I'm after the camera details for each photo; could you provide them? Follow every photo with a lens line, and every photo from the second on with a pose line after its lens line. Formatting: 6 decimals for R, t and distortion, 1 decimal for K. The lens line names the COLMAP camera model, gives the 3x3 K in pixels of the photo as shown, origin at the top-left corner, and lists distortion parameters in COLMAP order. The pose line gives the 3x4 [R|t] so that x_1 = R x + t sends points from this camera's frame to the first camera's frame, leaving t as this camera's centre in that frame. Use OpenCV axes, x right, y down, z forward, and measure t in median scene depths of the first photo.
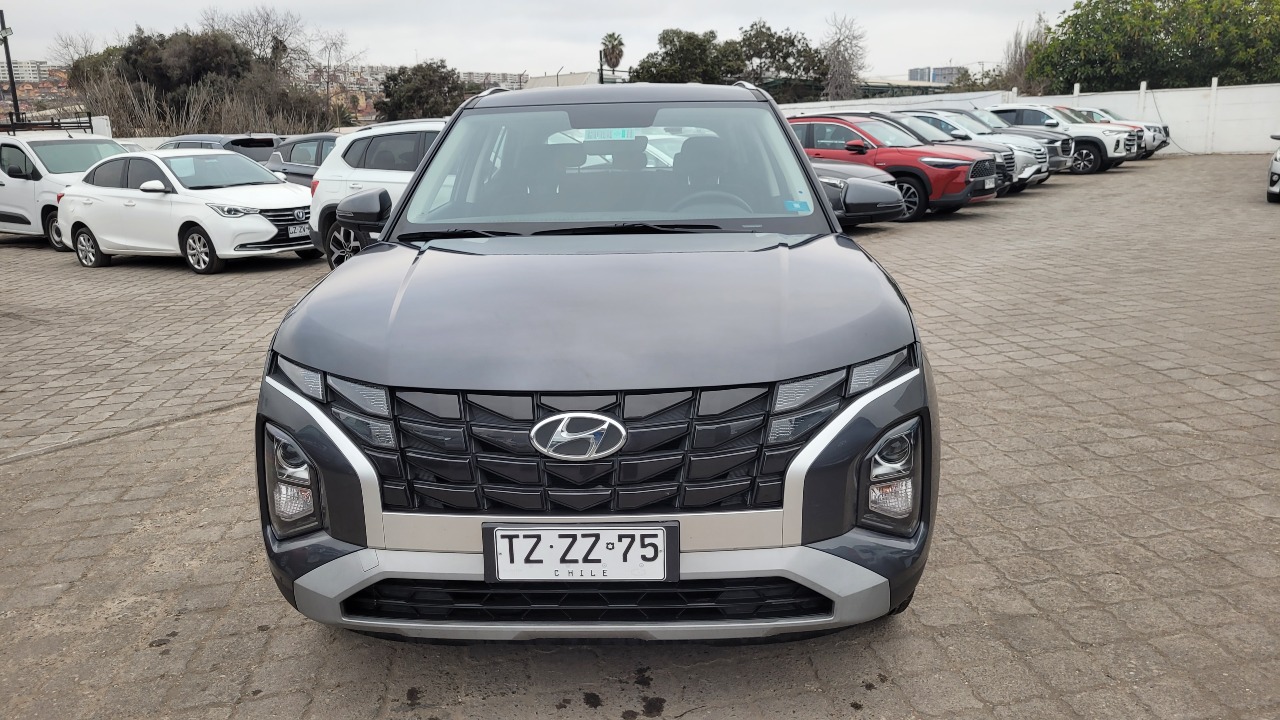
lens RADIAL K [[969.6, 0, 634.5], [0, 969.6, 352.3], [0, 0, 1]] dist [0.051669, -0.045979]
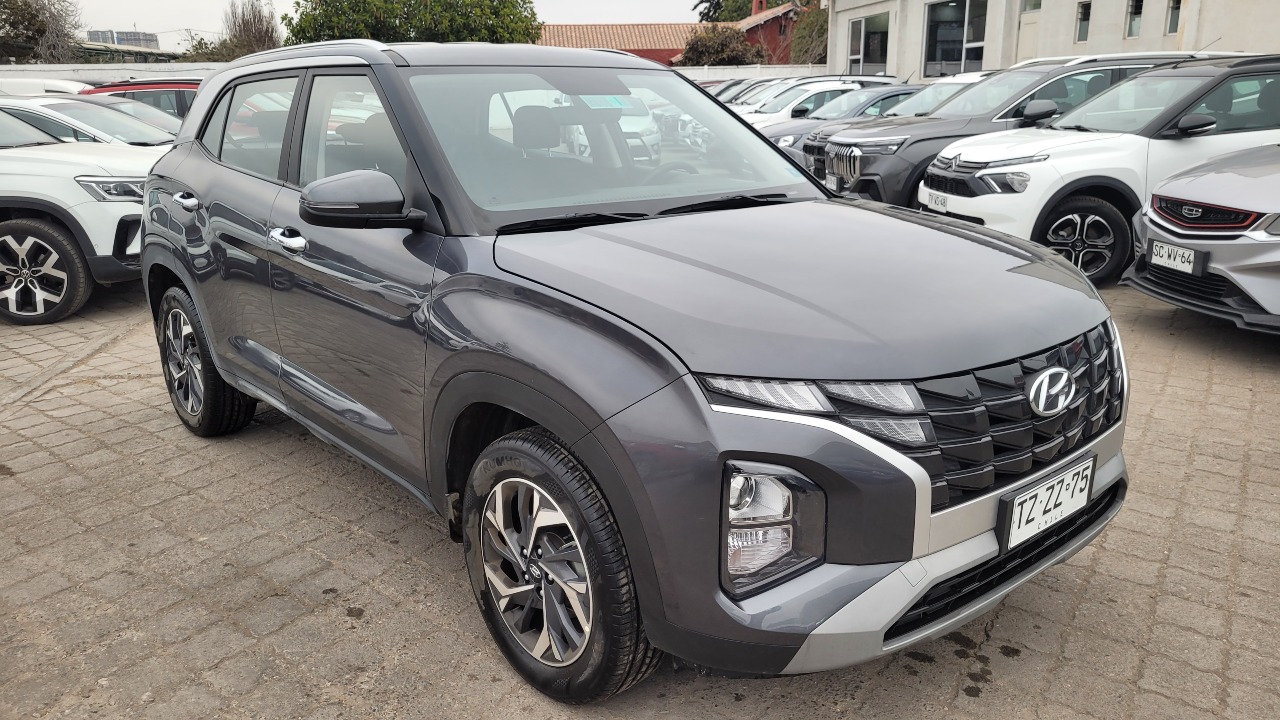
lens RADIAL K [[969.6, 0, 634.5], [0, 969.6, 352.3], [0, 0, 1]] dist [0.051669, -0.045979]
pose [[0.724106, -0.157982, 0.671351, -1.048448], [0.140218, 0.986804, 0.080977, -0.099862], [-0.675284, 0.035500, 0.736703, 0.507788]]
